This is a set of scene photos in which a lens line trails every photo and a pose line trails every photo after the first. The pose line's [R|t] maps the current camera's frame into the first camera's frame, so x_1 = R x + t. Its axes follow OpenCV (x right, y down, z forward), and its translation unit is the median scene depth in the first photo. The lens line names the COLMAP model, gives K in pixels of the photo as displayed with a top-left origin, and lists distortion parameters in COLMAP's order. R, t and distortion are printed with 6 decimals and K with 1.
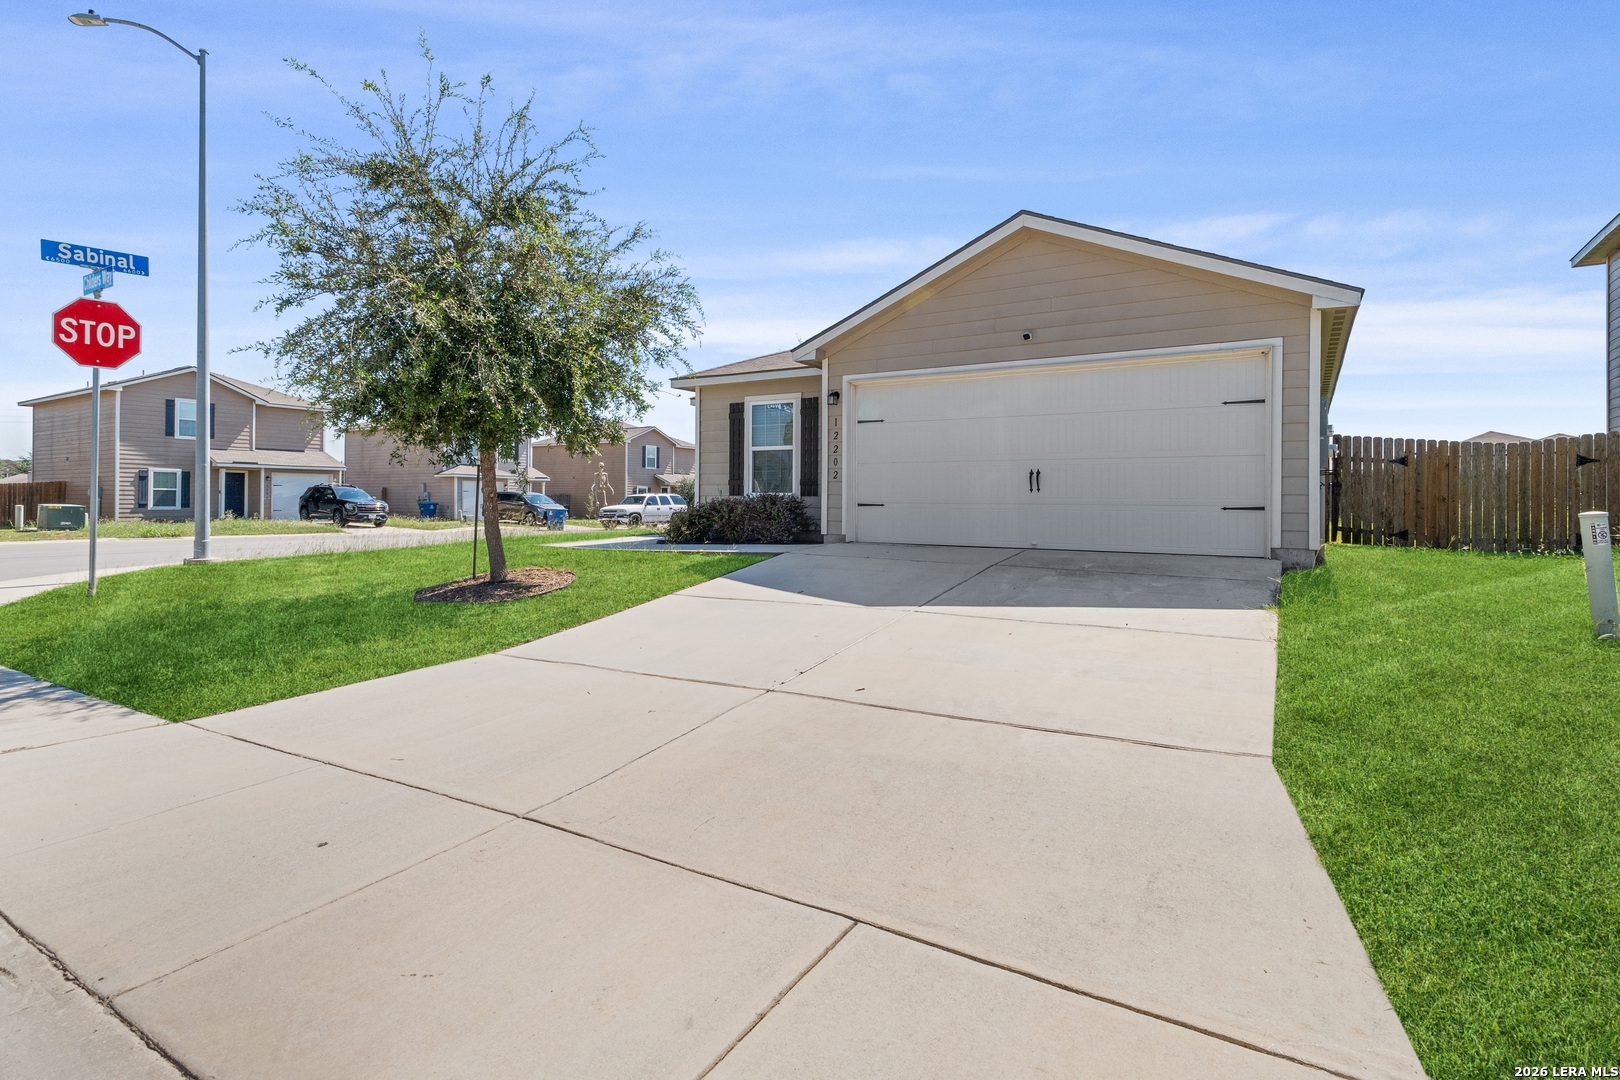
lens RADIAL K [[758.1, 0, 809.4], [0, 758.1, 525.7], [0, 0, 1]] dist [0.000835, 0.000107]
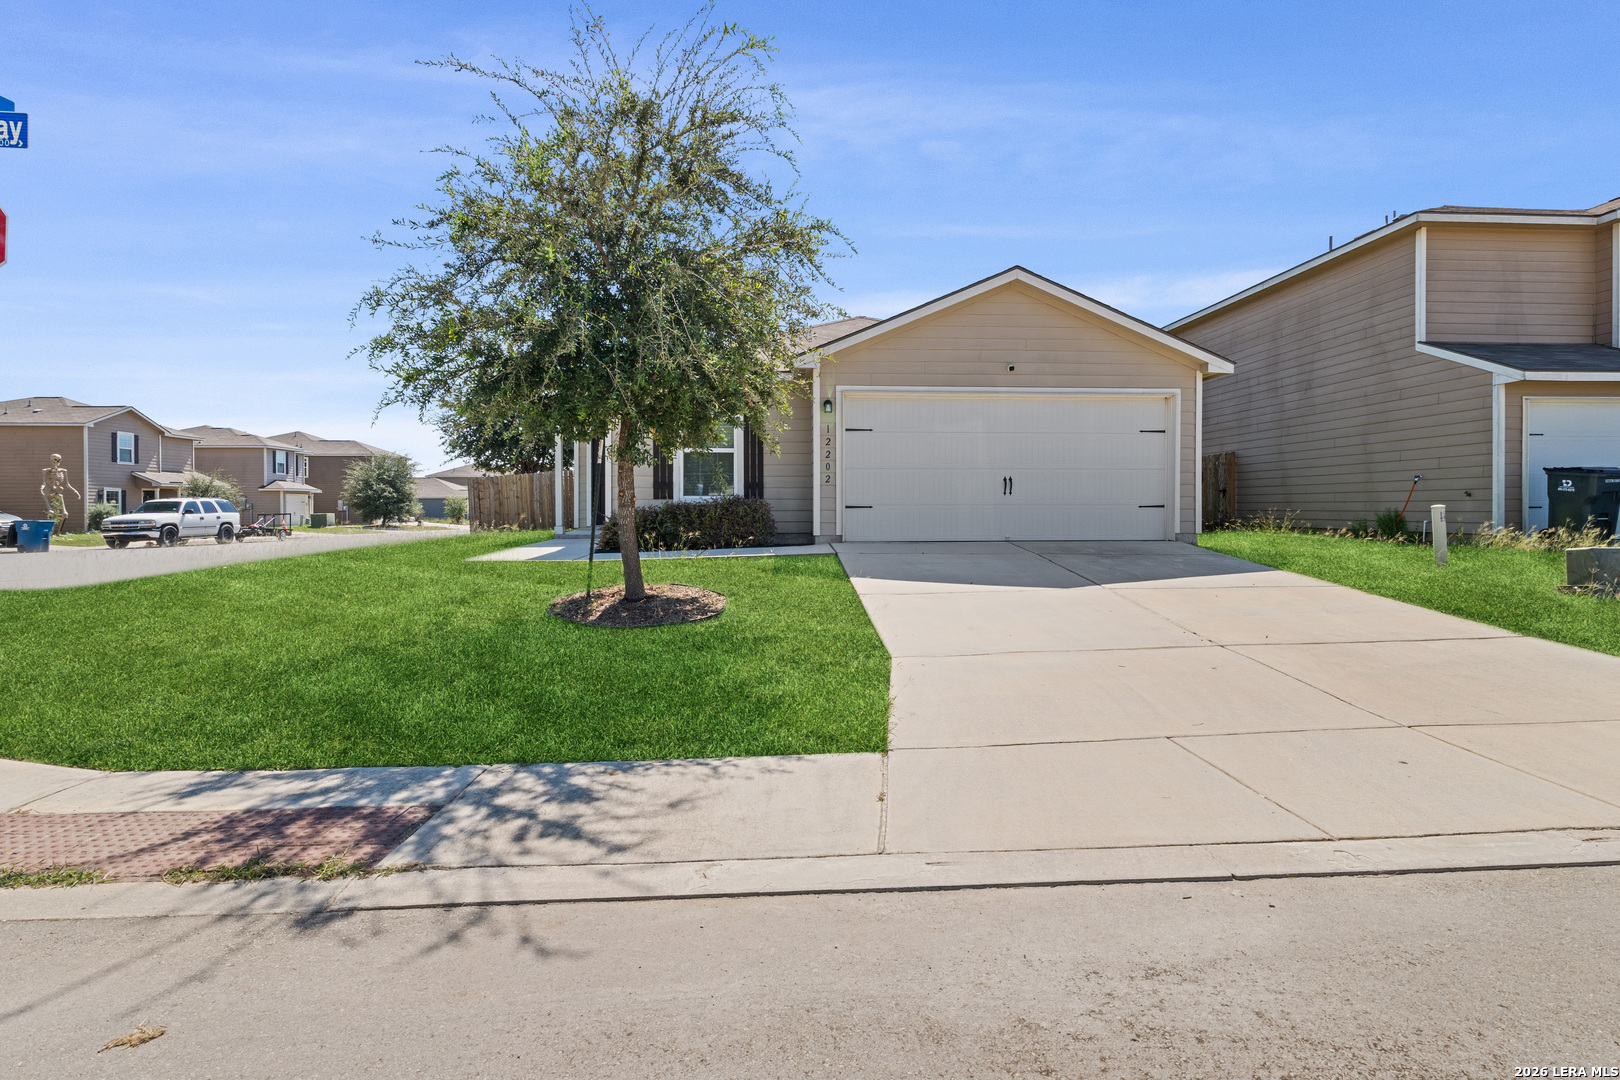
lens RADIAL K [[770.7, 0, 810.0], [0, 770.7, 540.0], [0, 0, 1]] dist [0.000988, 0.000188]
pose [[0.831612, -0.034047, 0.554313, -0.128886], [0.026497, 0.999415, 0.021634, -0.001318], [-0.554725, -0.003303, 0.832027, 0.026314]]
